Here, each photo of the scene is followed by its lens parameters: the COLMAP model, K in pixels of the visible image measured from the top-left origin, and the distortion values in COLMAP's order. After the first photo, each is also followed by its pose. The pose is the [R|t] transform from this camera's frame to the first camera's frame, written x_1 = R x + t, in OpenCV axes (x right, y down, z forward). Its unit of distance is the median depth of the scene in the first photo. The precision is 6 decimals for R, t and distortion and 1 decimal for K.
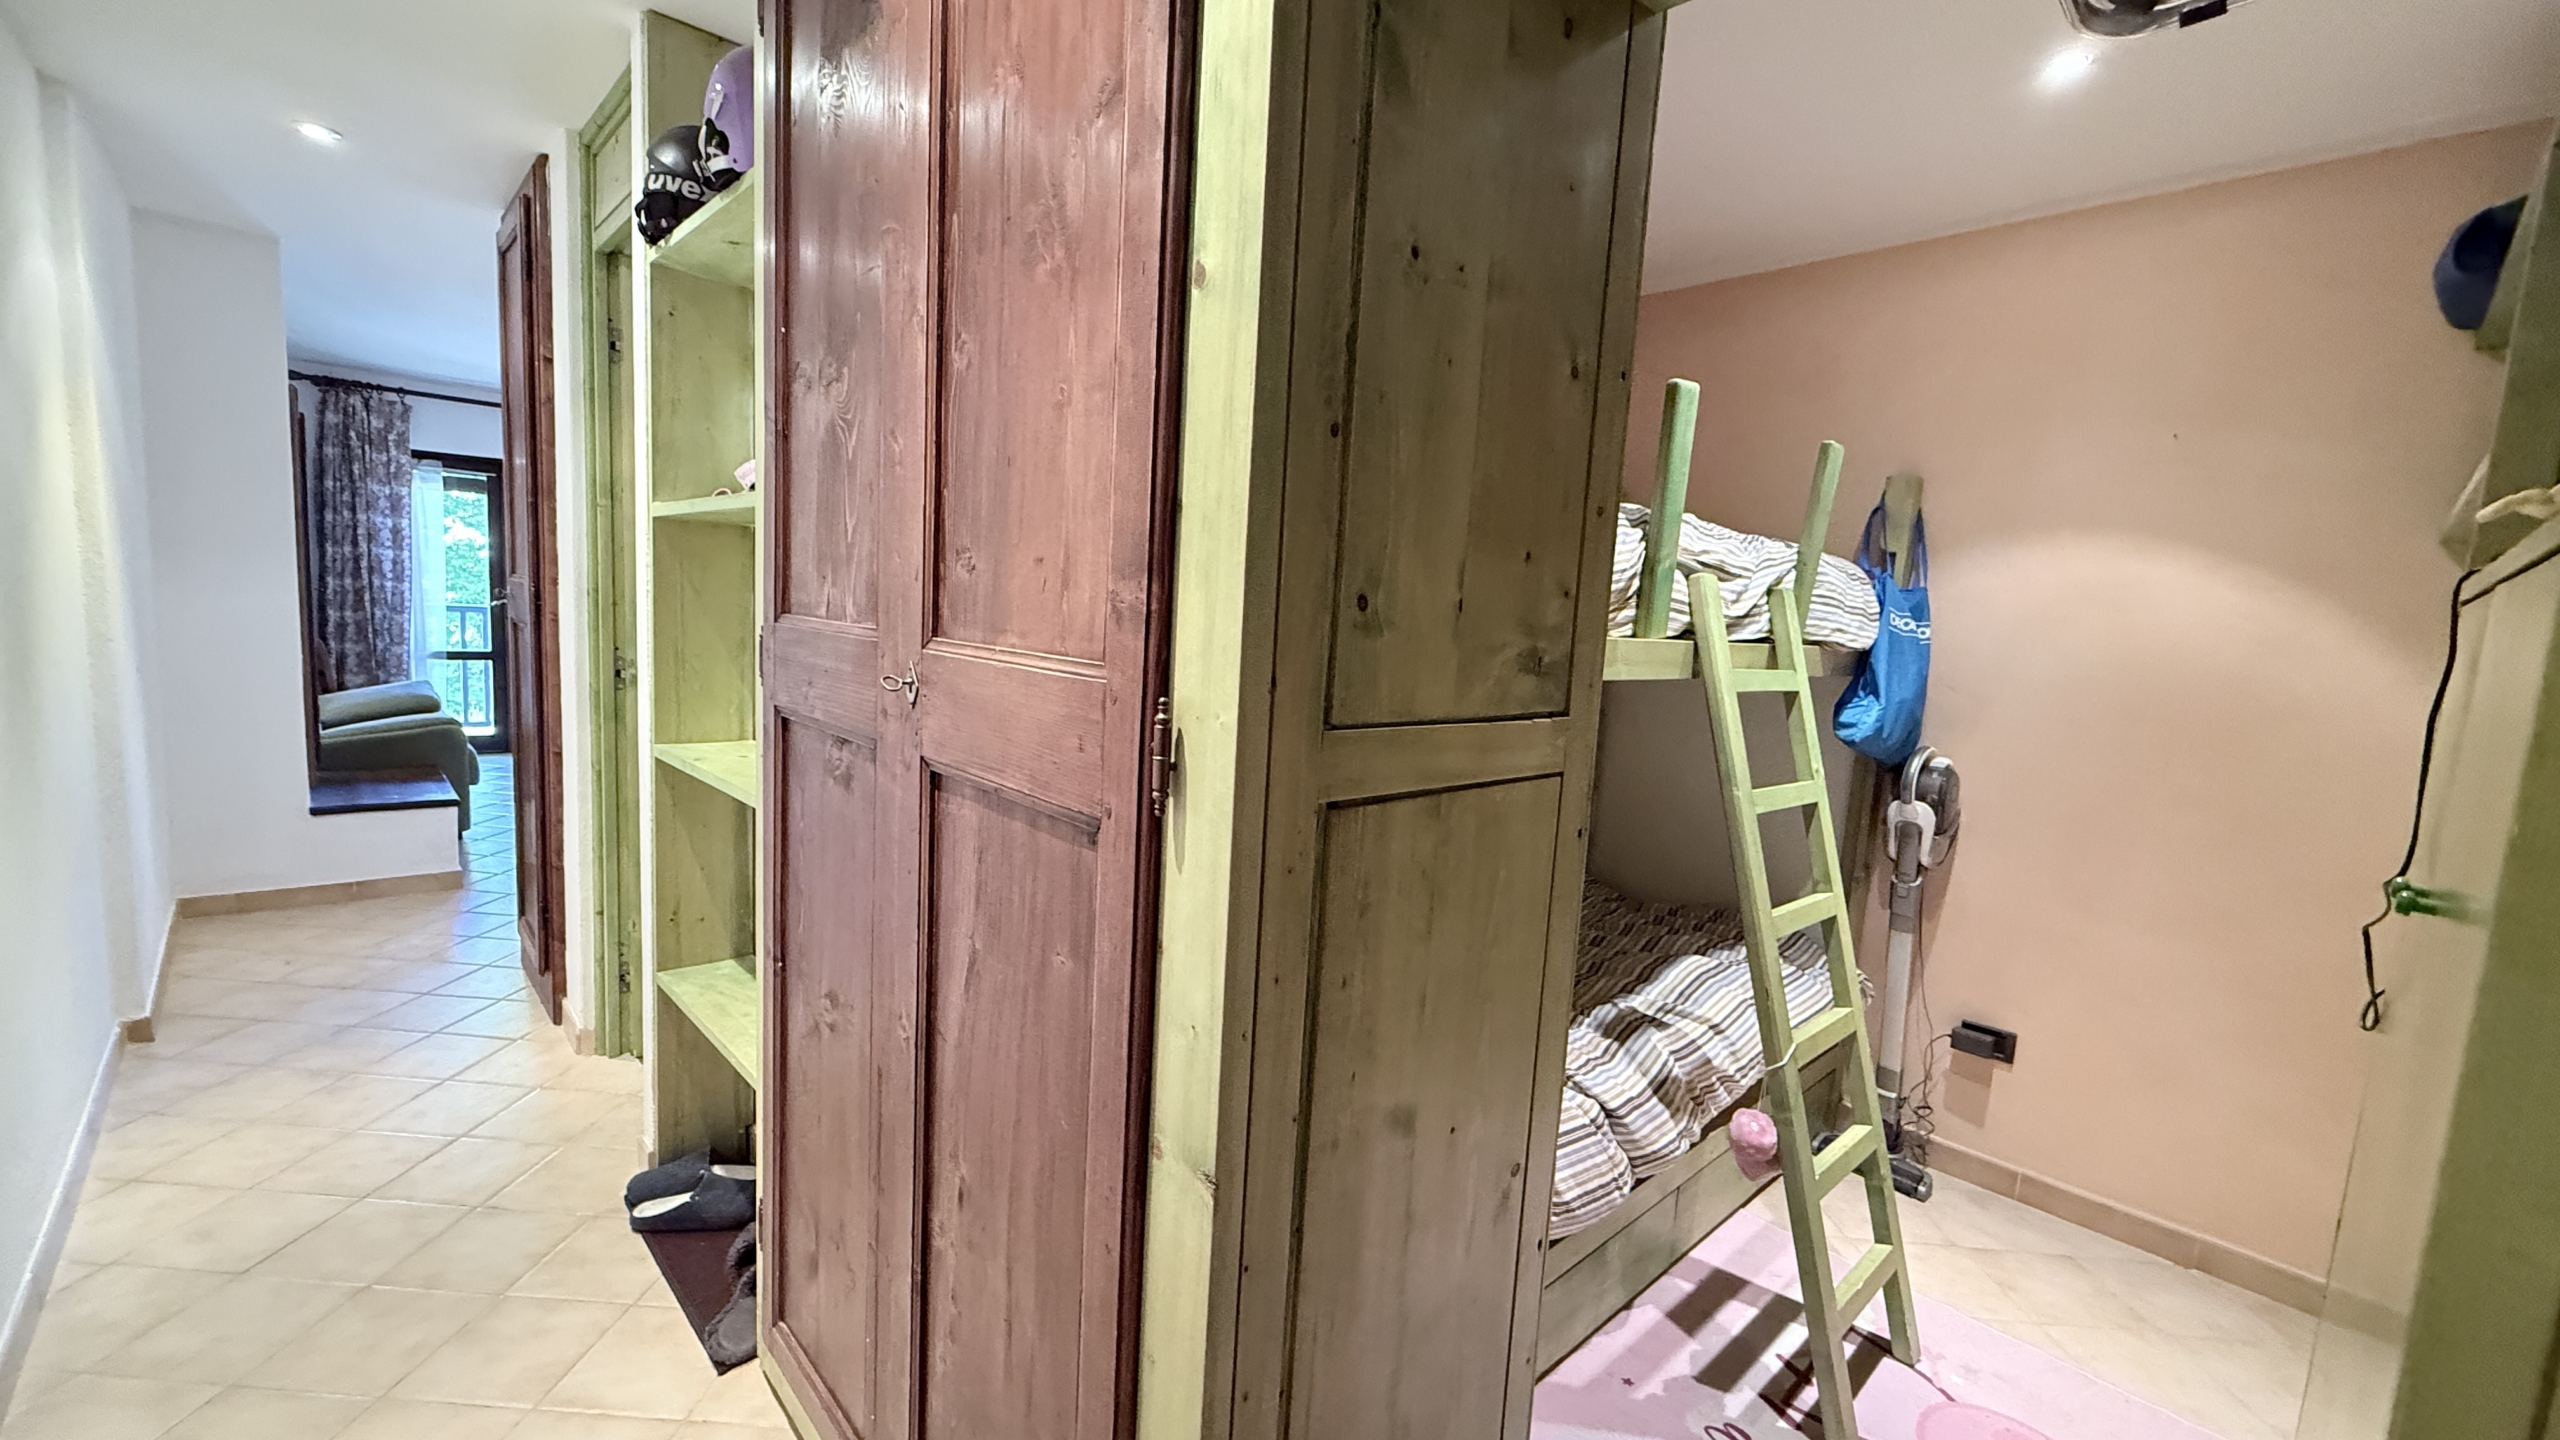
lens RADIAL K [[1020.1, 0, 1277.4], [0, 1020.1, 725.4], [0, 0, 1]] dist [0.001256, -0.000139]
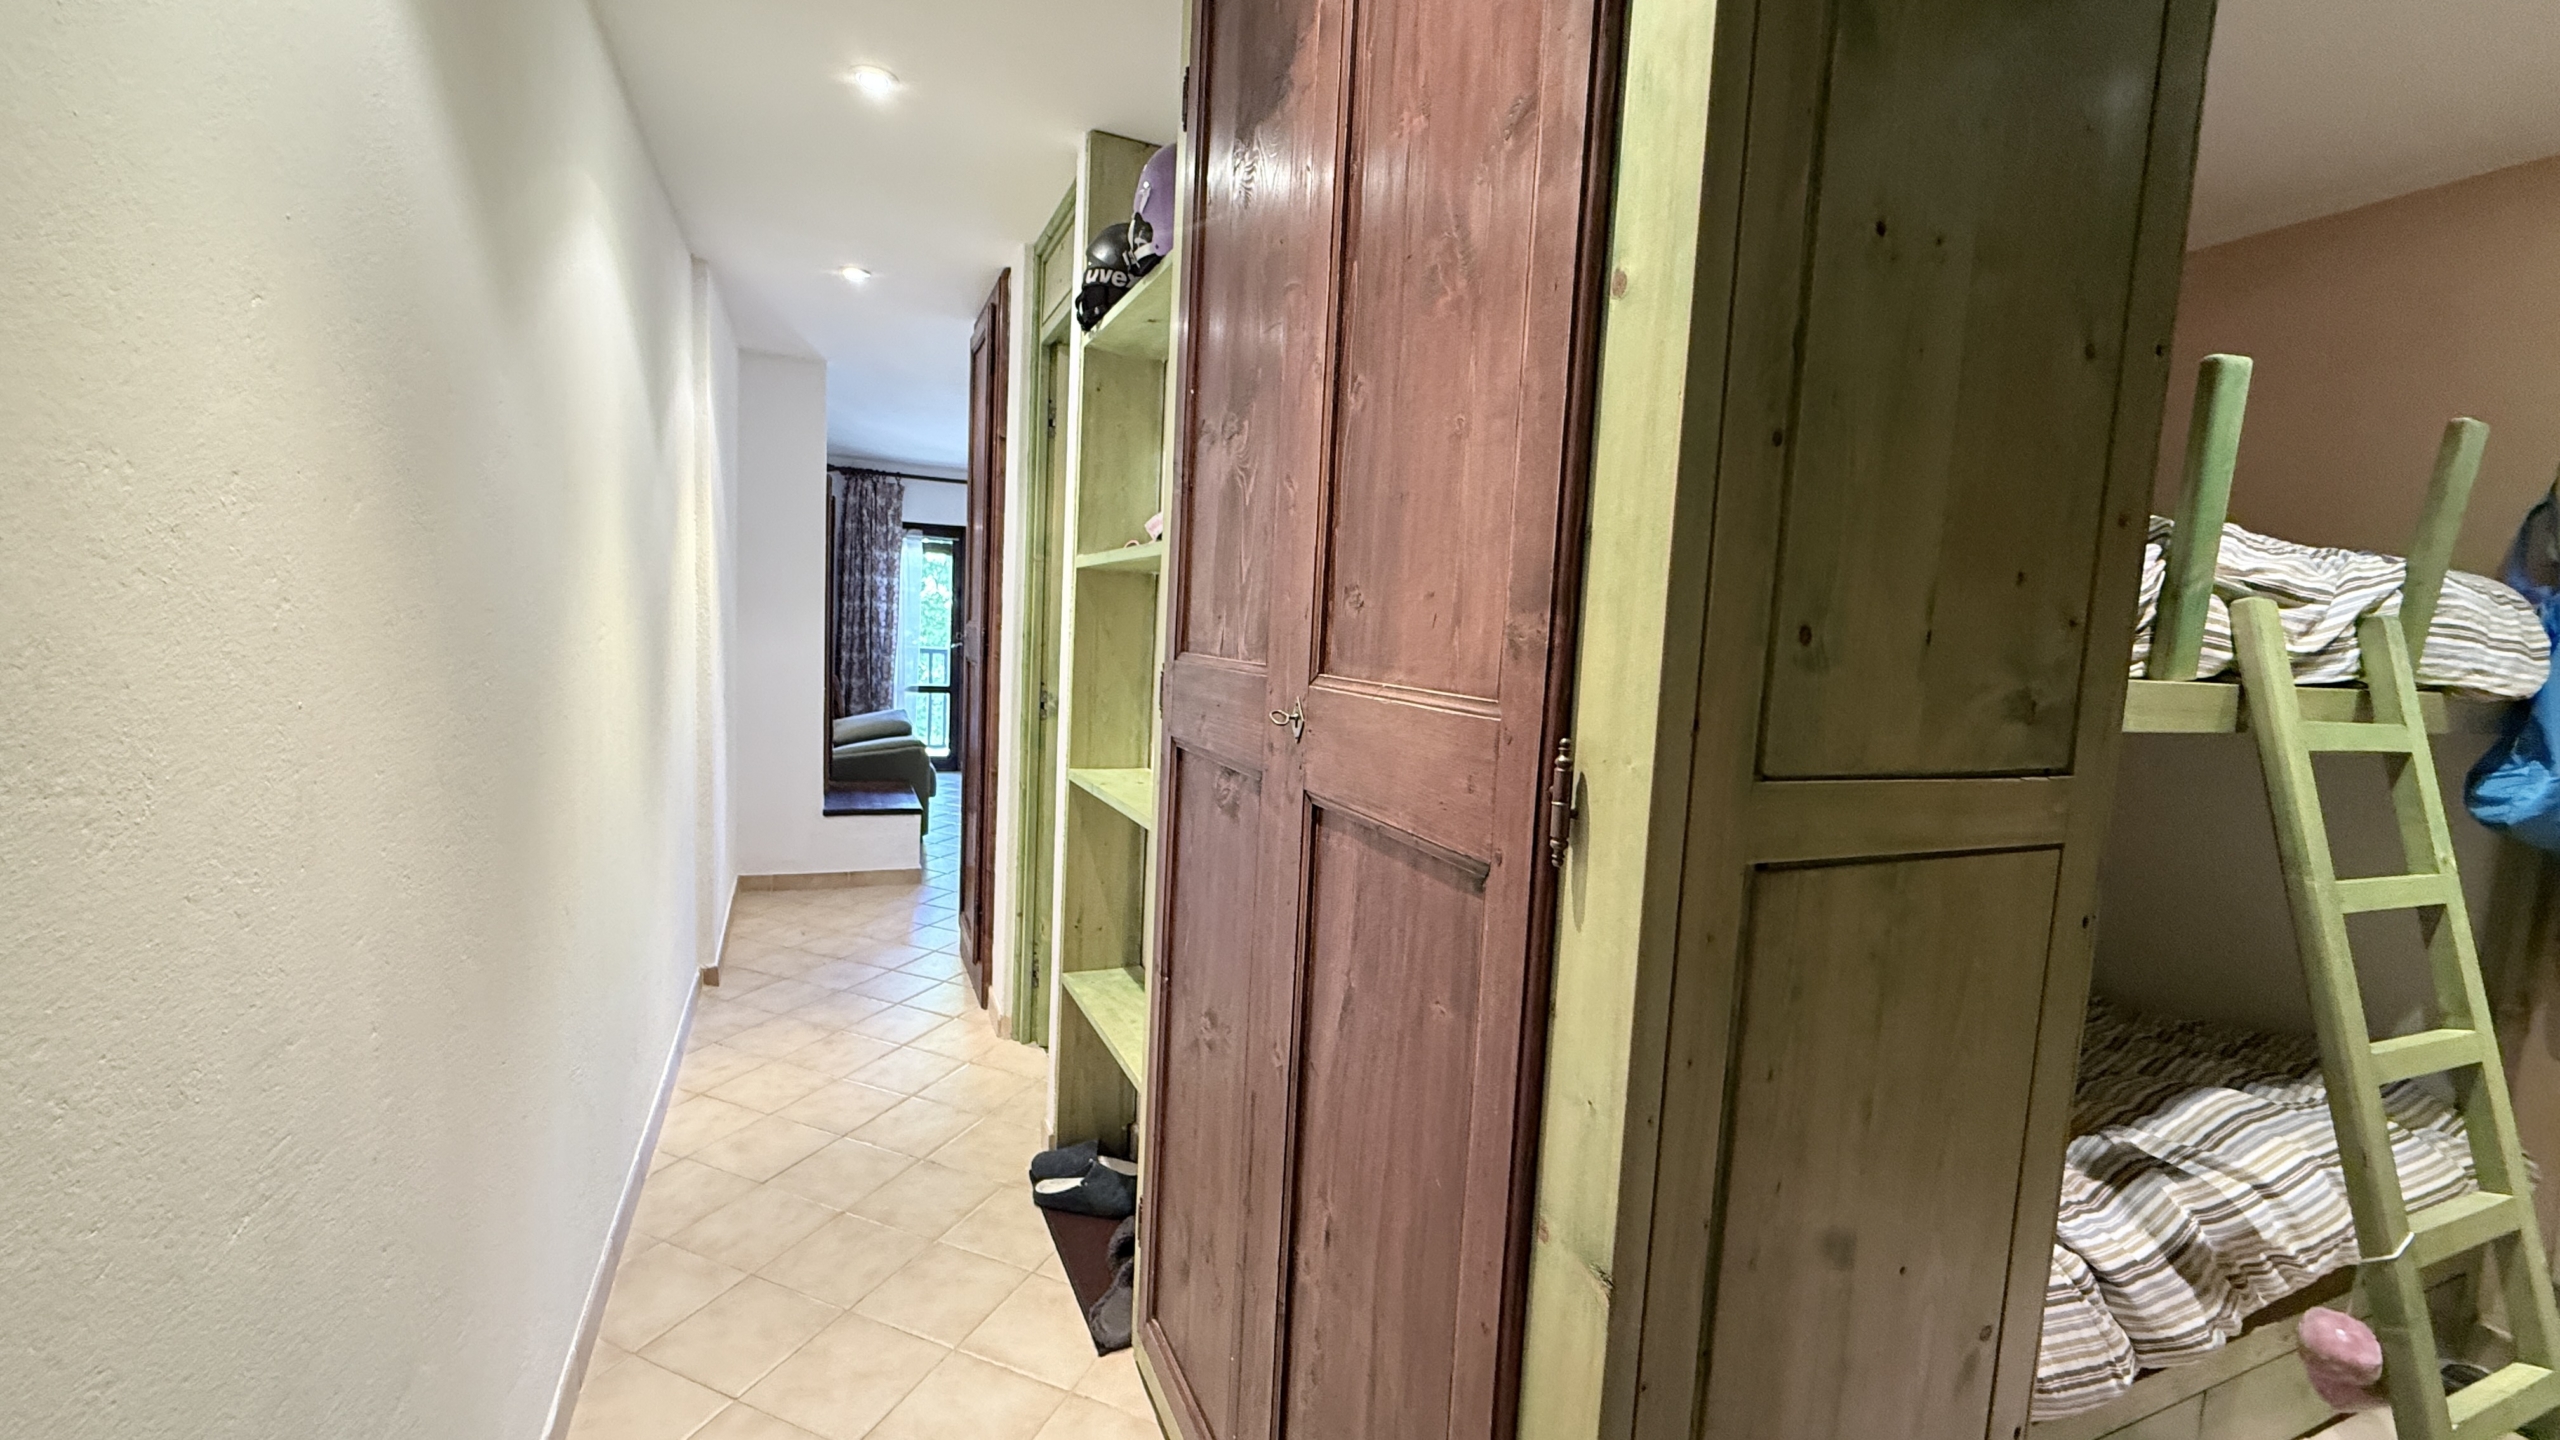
lens RADIAL K [[1020.1, 0, 1277.4], [0, 1020.1, 725.4], [0, 0, 1]] dist [0.001256, -0.000139]
pose [[0.941833, 0.021677, -0.335380, -0.023164], [-0.034896, 0.998831, -0.033438, 0.000496], [0.334263, 0.043197, 0.941489, 0.019331]]
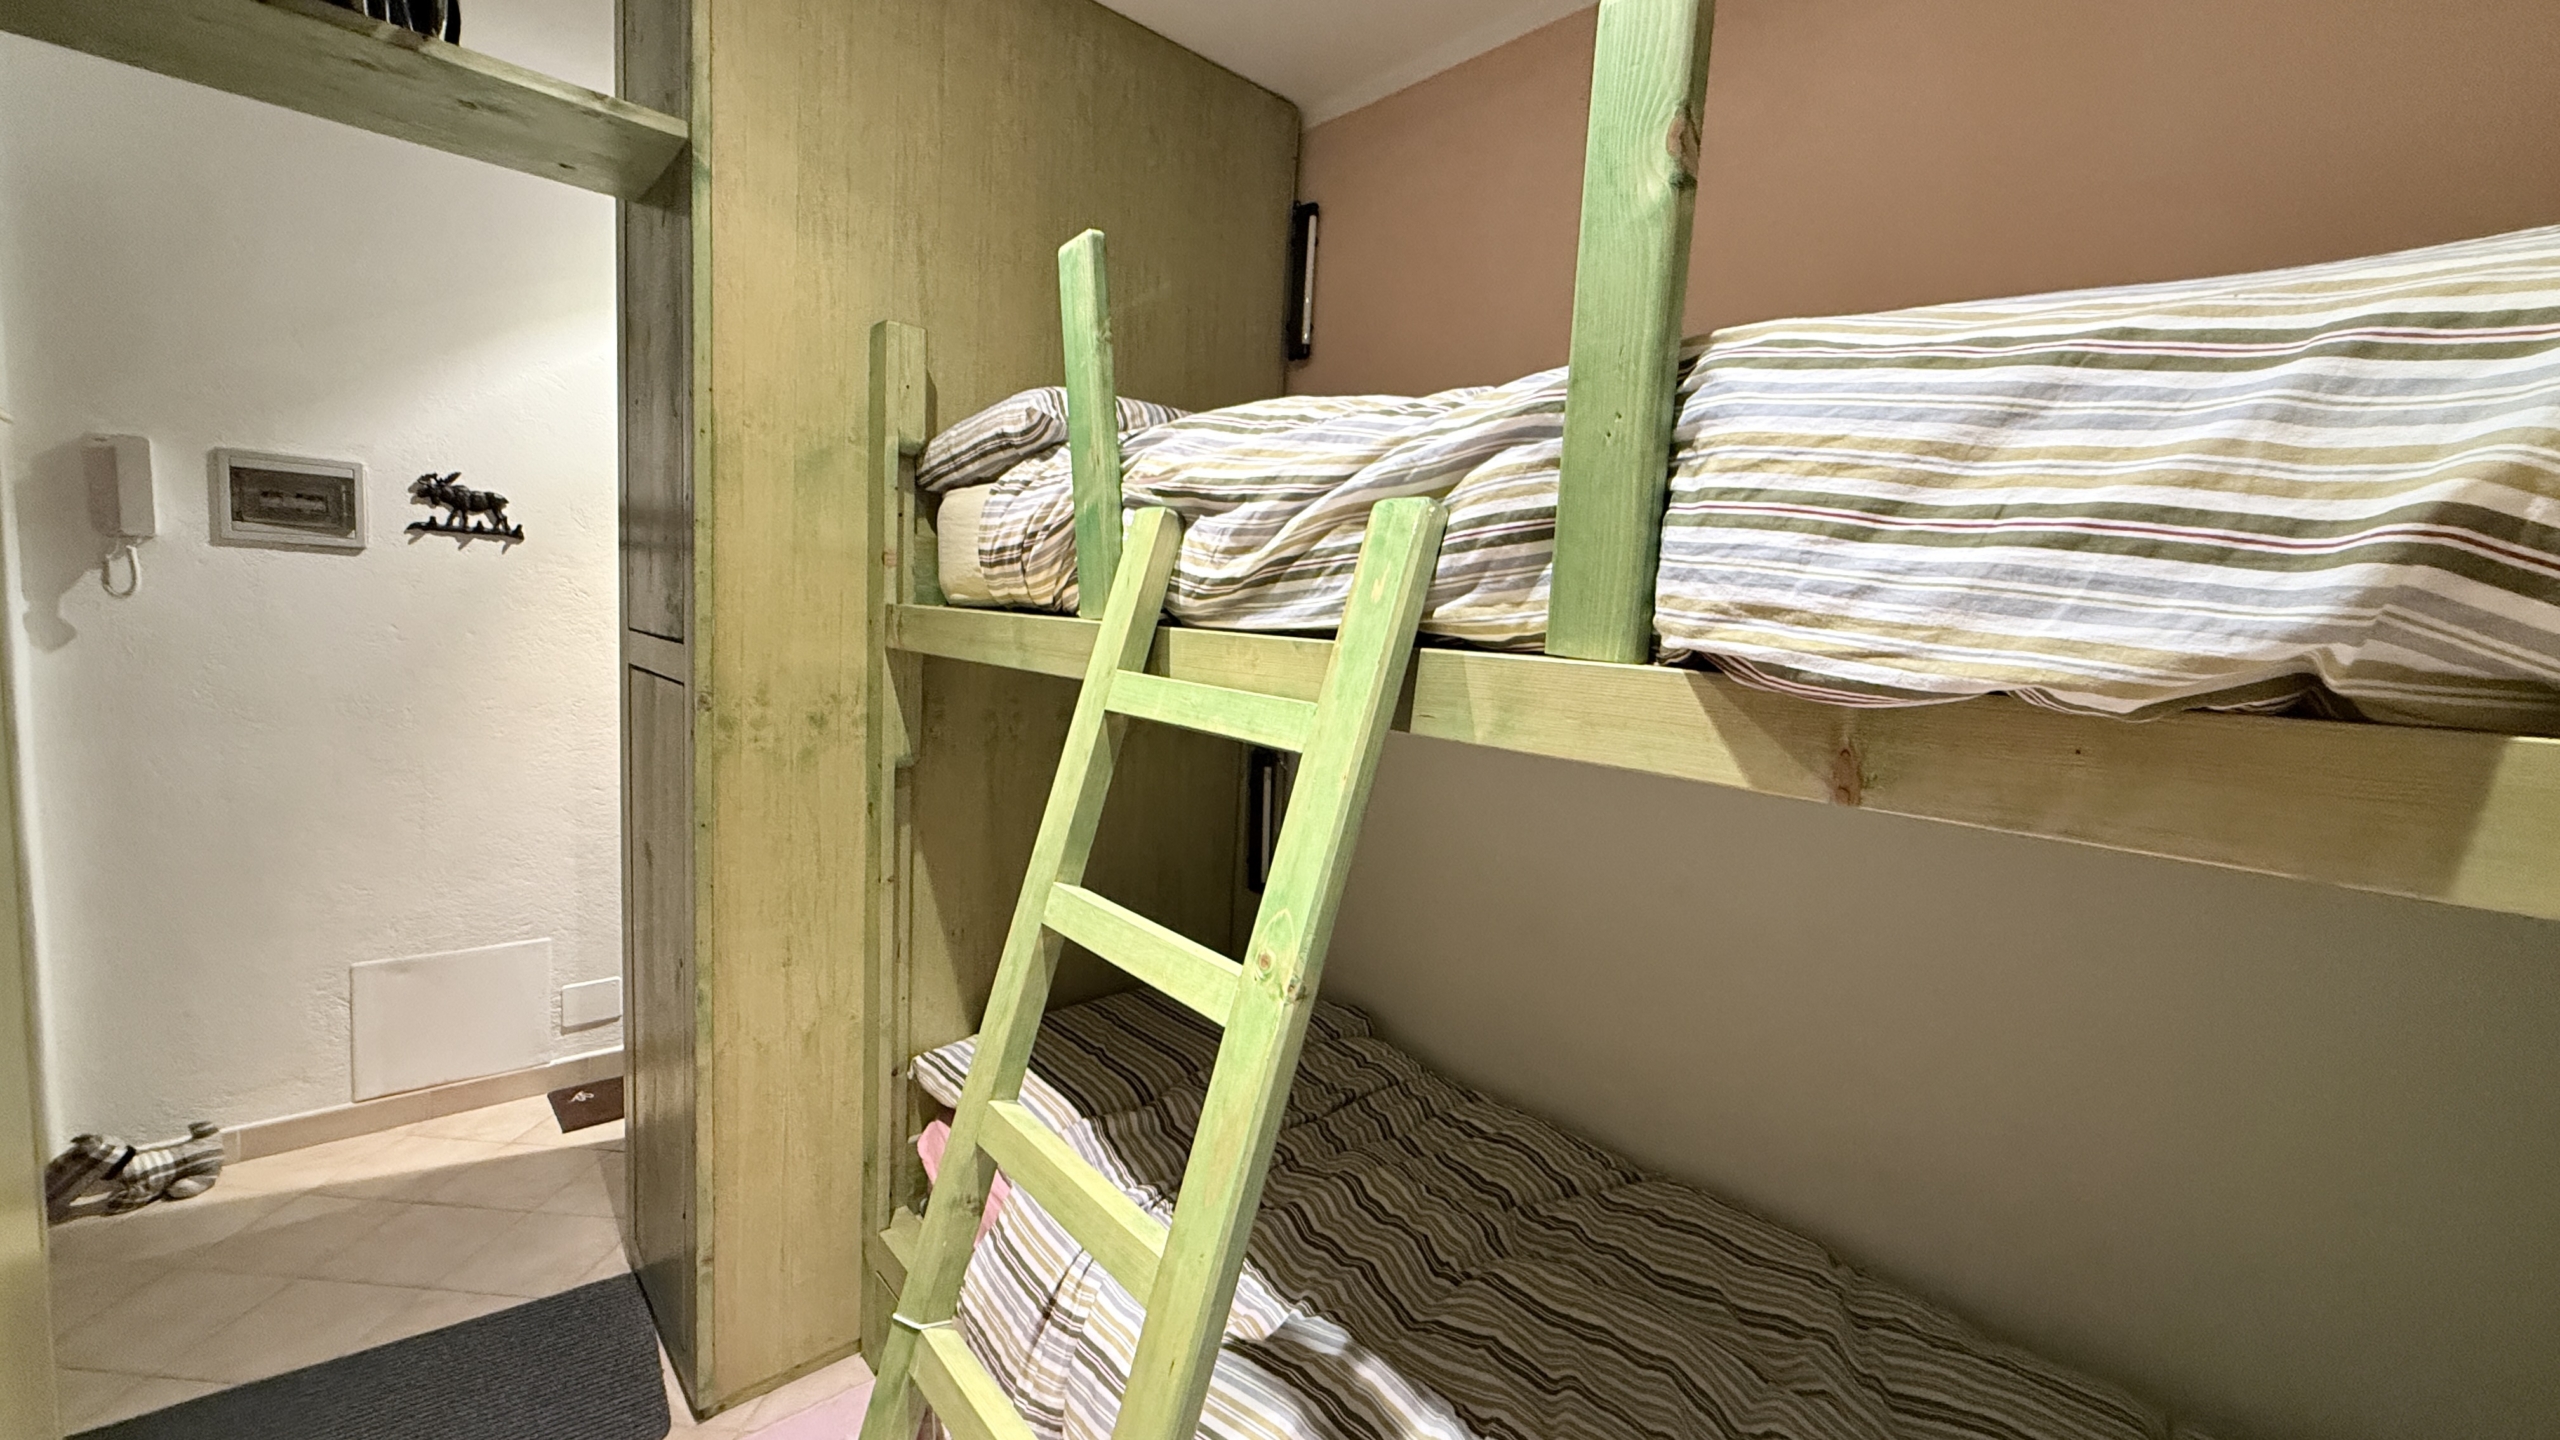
lens RADIAL K [[1020.1, 0, 1277.4], [0, 1020.1, 725.4], [0, 0, 1]] dist [0.001256, -0.000139]
pose [[-0.027377, 0.051020, -0.998322, 1.005024], [-0.175494, 0.982940, 0.055046, -0.072082], [0.984100, 0.176706, -0.017956, 1.103288]]
